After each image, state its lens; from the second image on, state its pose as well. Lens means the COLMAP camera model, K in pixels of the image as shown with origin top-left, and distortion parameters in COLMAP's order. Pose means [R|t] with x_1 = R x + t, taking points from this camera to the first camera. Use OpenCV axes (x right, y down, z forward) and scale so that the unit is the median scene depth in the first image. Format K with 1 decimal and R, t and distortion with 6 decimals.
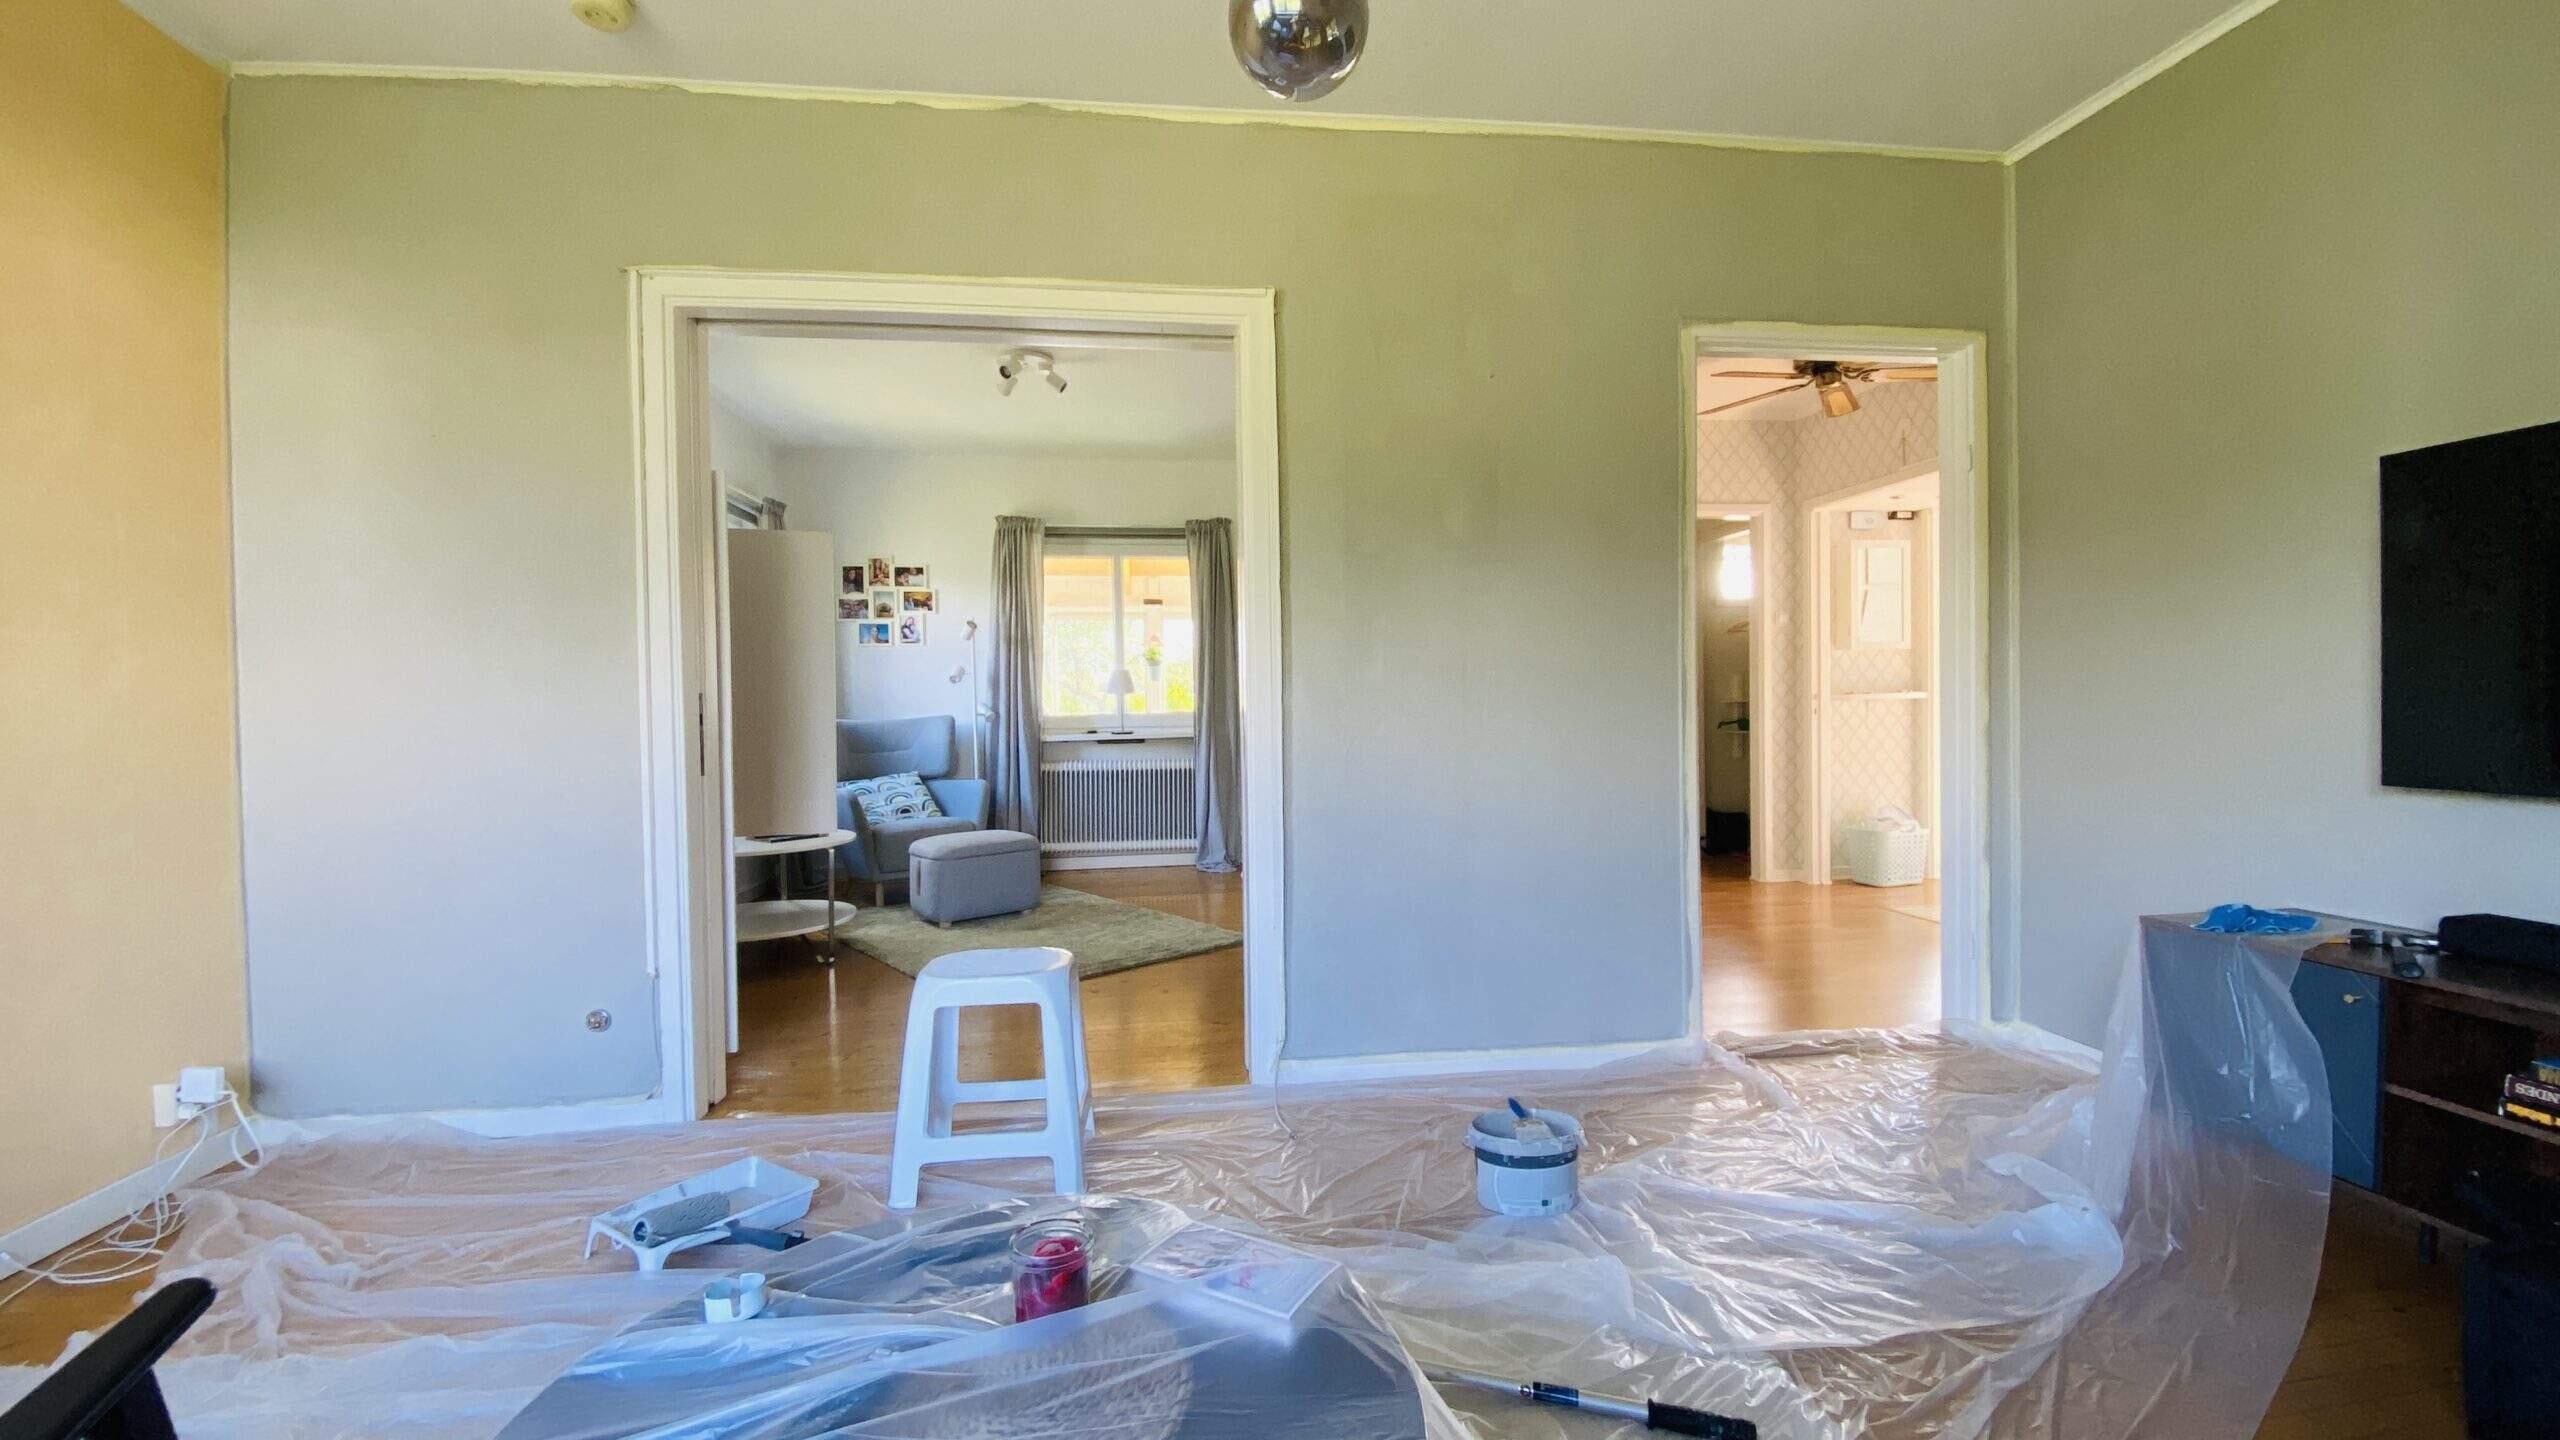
lens RADIAL K [[1007.9, 0, 1275.0], [0, 1007.9, 721.3], [0, 0, 1]] dist [-0.002334, -0.002271]
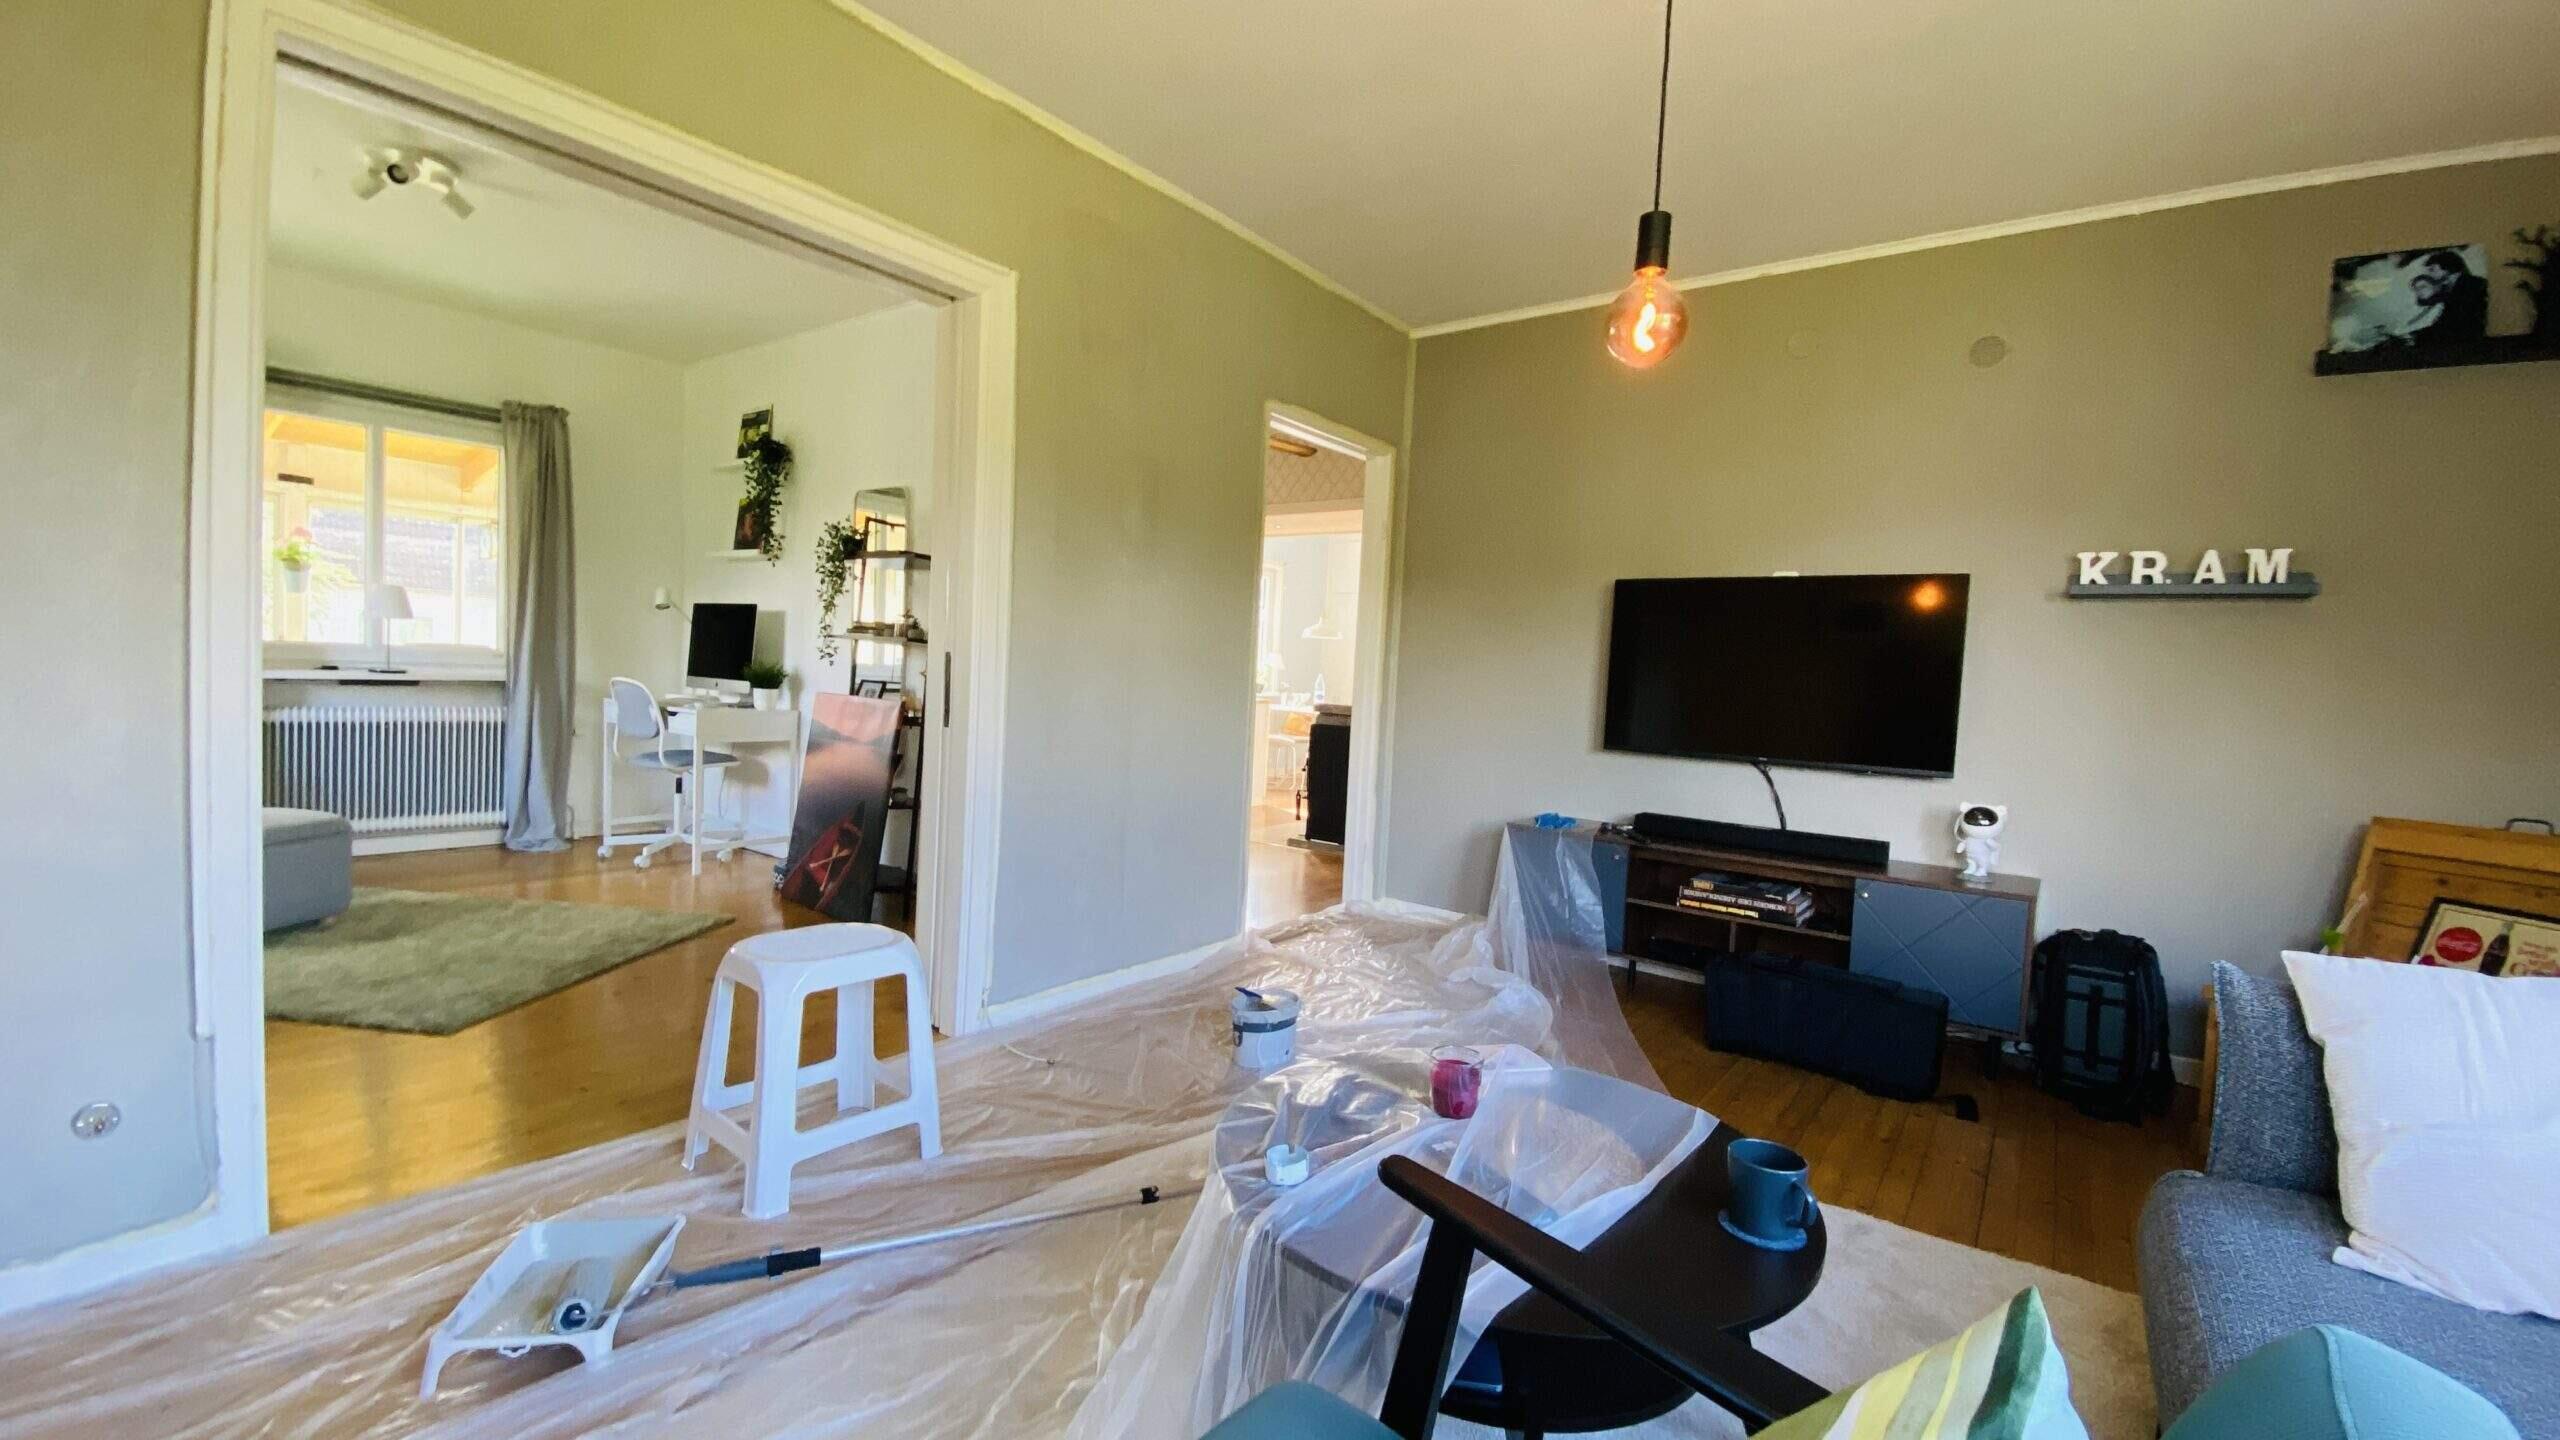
lens RADIAL K [[1007.9, 0, 1298.8], [0, 1007.9, 731.5], [0, 0, 1]] dist [-0.002334, -0.002271]
pose [[0.699976, 0.010101, 0.714095, -0.459903], [-0.049973, 0.998142, 0.034866, -0.007708], [-0.712416, -0.060091, 0.699180, 0.025256]]
